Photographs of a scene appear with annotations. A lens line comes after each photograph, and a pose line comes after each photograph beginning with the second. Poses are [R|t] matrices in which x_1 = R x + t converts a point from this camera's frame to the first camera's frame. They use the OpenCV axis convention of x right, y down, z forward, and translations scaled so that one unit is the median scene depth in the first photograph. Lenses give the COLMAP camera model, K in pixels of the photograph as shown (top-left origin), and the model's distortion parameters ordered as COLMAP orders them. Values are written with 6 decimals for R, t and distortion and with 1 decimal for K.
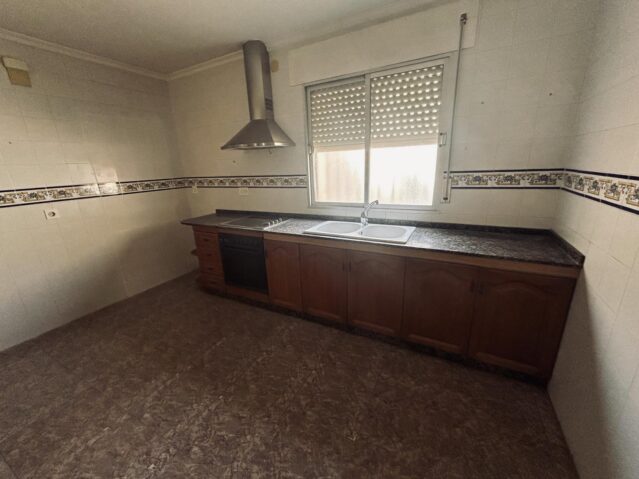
lens RADIAL K [[258.0, 0, 317.9], [0, 258.0, 237.8], [0, 0, 1]] dist [-0.001208, -0.000121]
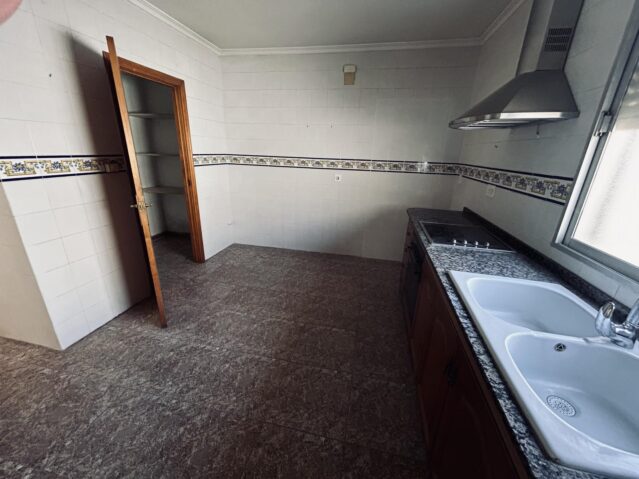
lens RADIAL K [[258.0, 0, 317.9], [0, 258.0, 237.8], [0, 0, 1]] dist [-0.001208, -0.000121]
pose [[0.263336, 0.356376, -0.896465, 0.329883], [-0.304110, 0.912551, 0.273439, -0.148114], [0.915517, 0.200618, 0.348685, 0.477719]]
